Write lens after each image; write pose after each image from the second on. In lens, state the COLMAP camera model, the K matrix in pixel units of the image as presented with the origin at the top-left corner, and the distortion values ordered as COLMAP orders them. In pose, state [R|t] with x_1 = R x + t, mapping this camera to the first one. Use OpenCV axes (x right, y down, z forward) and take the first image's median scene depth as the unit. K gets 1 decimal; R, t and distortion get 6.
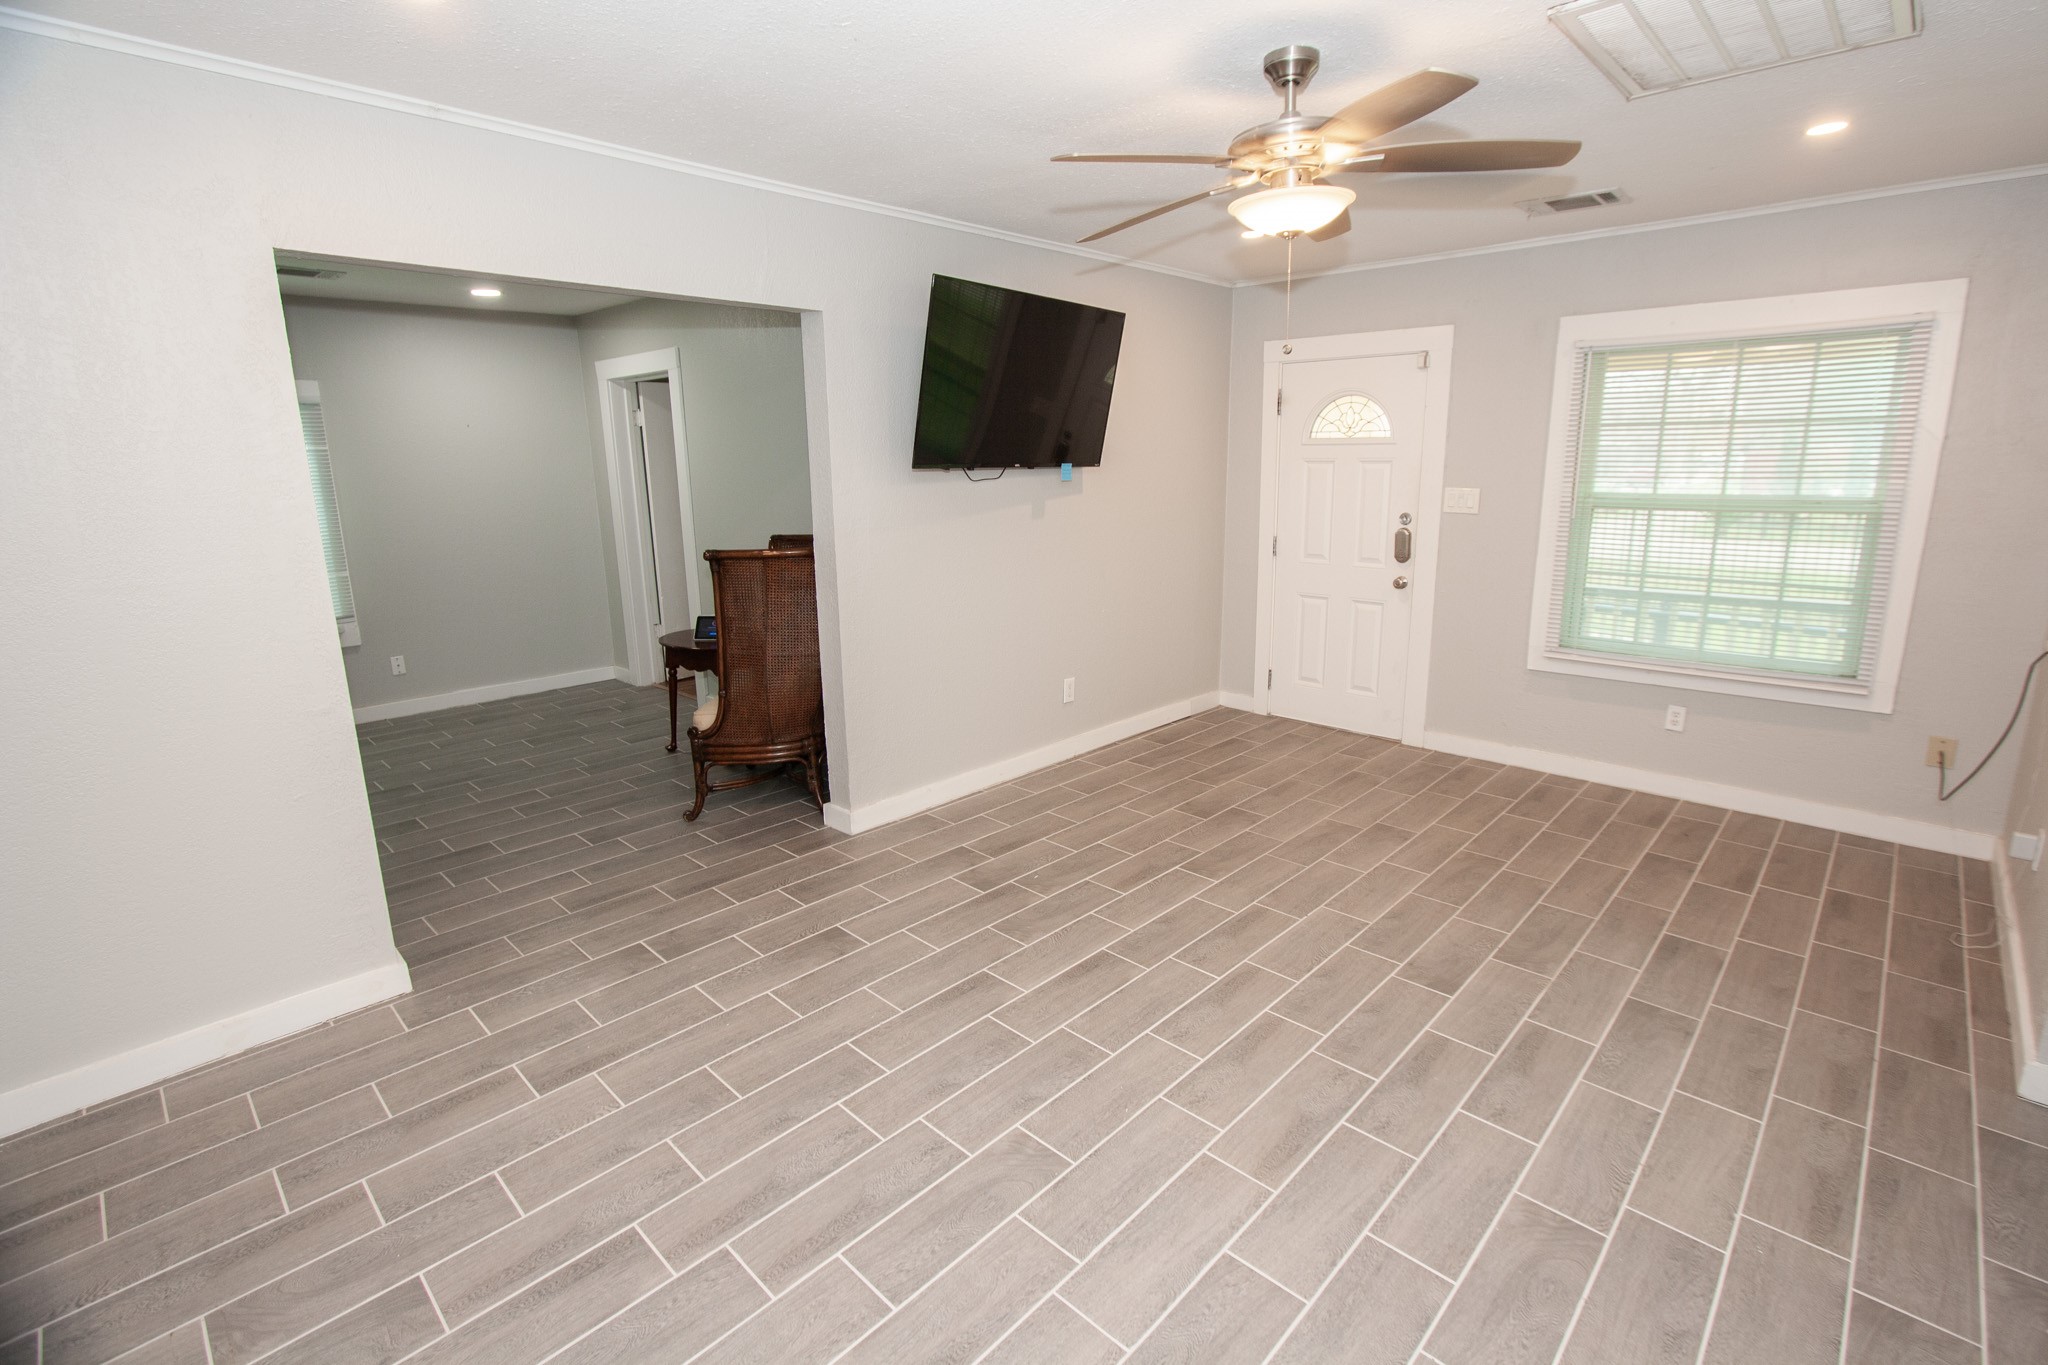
lens RADIAL K [[953.0, 0, 1030.7], [0, 953.0, 663.1], [0, 0, 1]] dist [-0.022215, 0.000516]
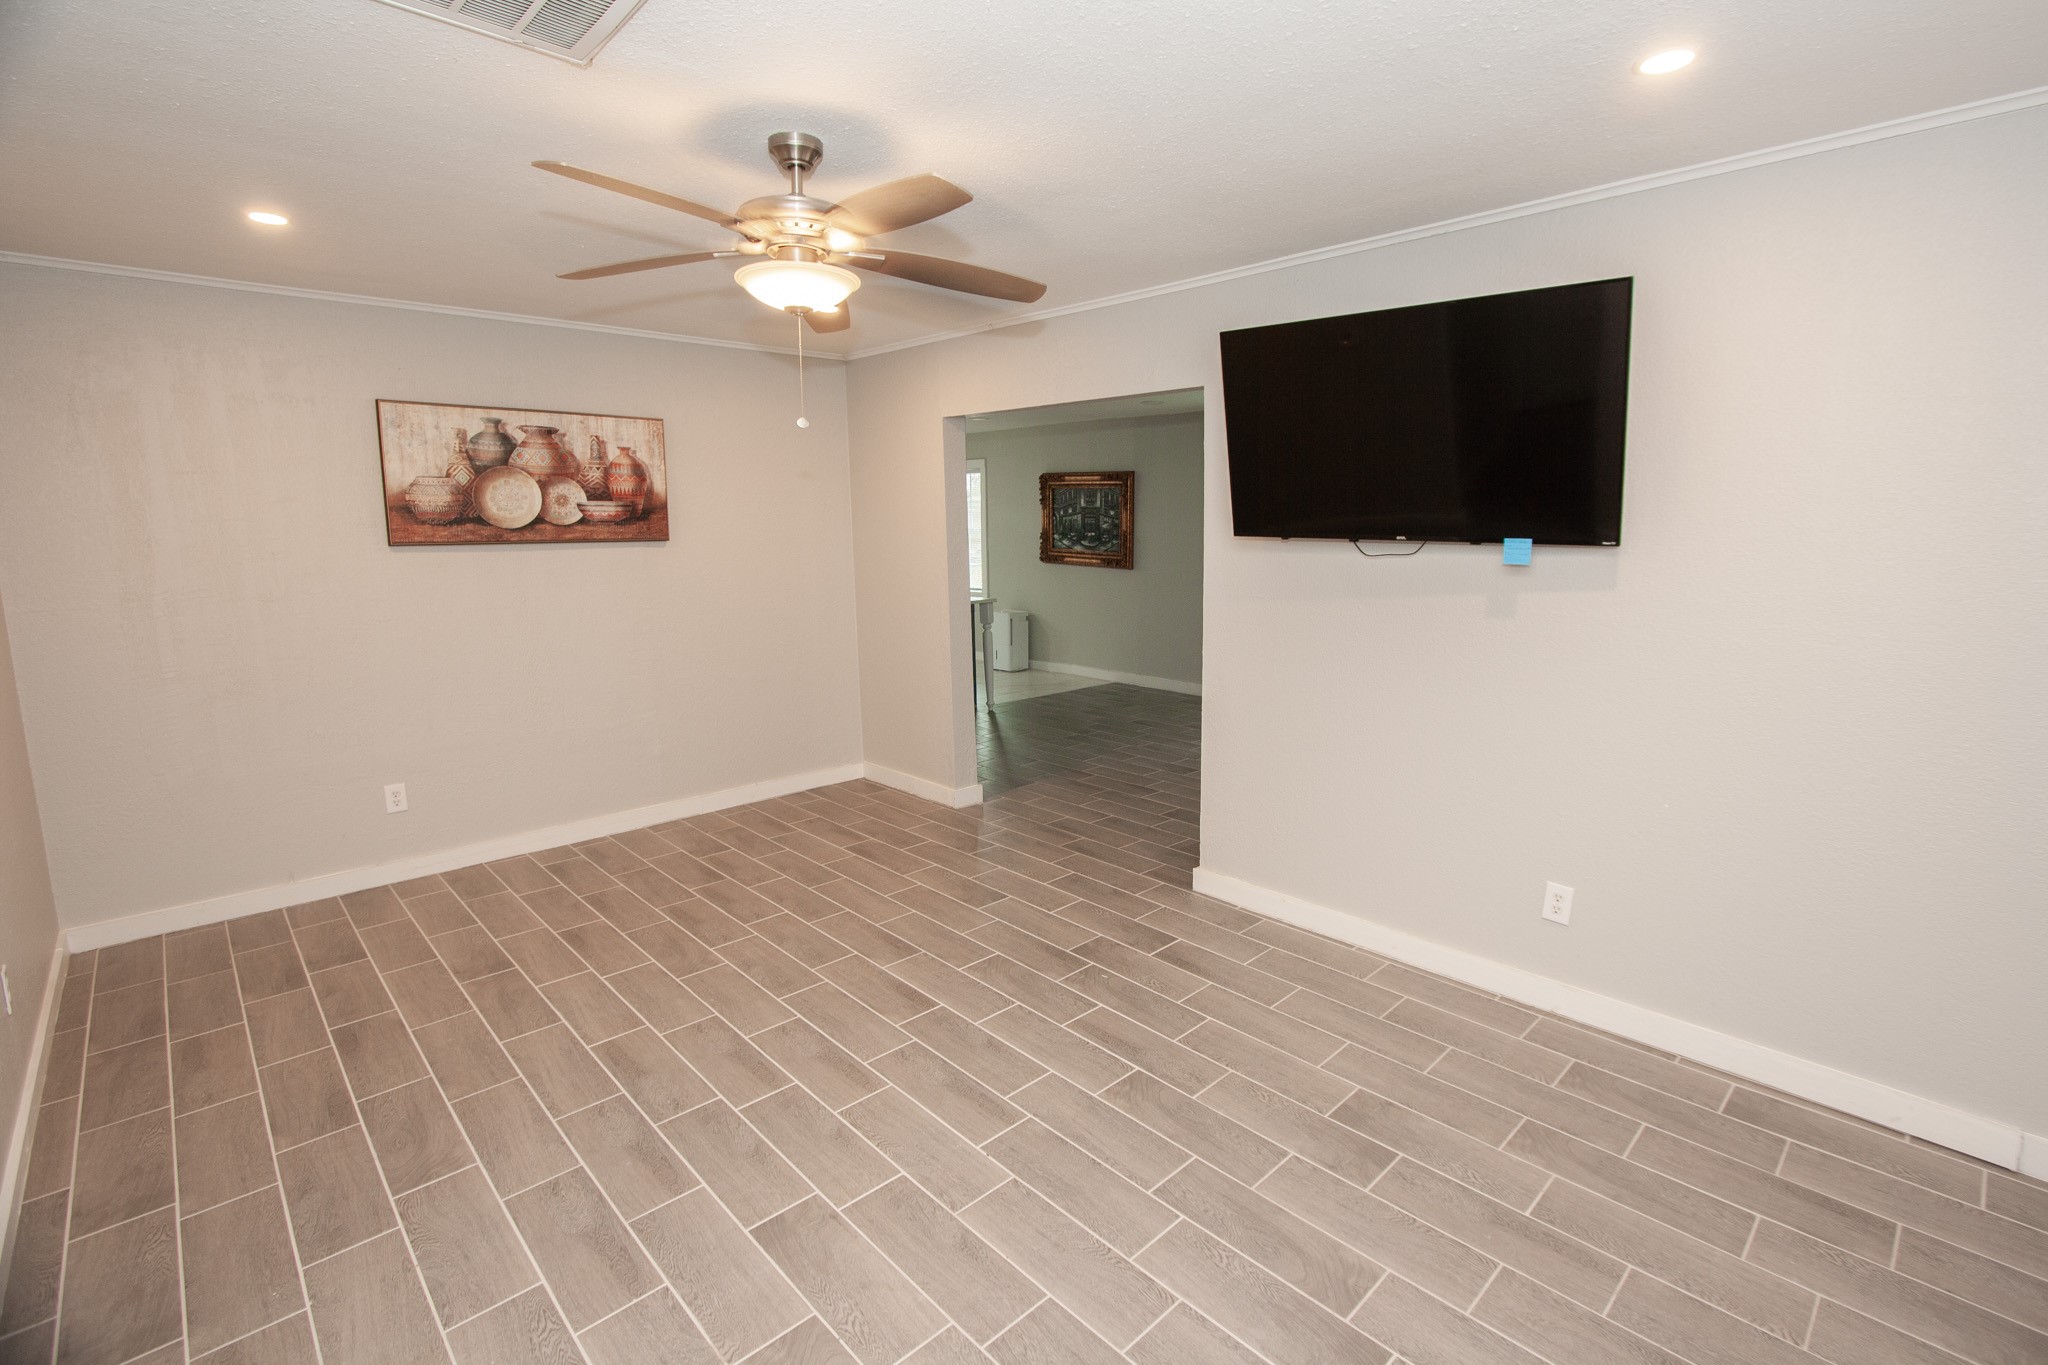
lens RADIAL K [[943.6, 0, 1034.0], [0, 943.6, 660.8], [0, 0, 1]] dist [-0.016180, 0.000276]
pose [[-0.051585, 0.157937, -0.986101, 0.940543], [-0.212030, 0.963172, 0.165356, -0.225116], [0.975901, 0.217613, -0.016198, 0.965748]]
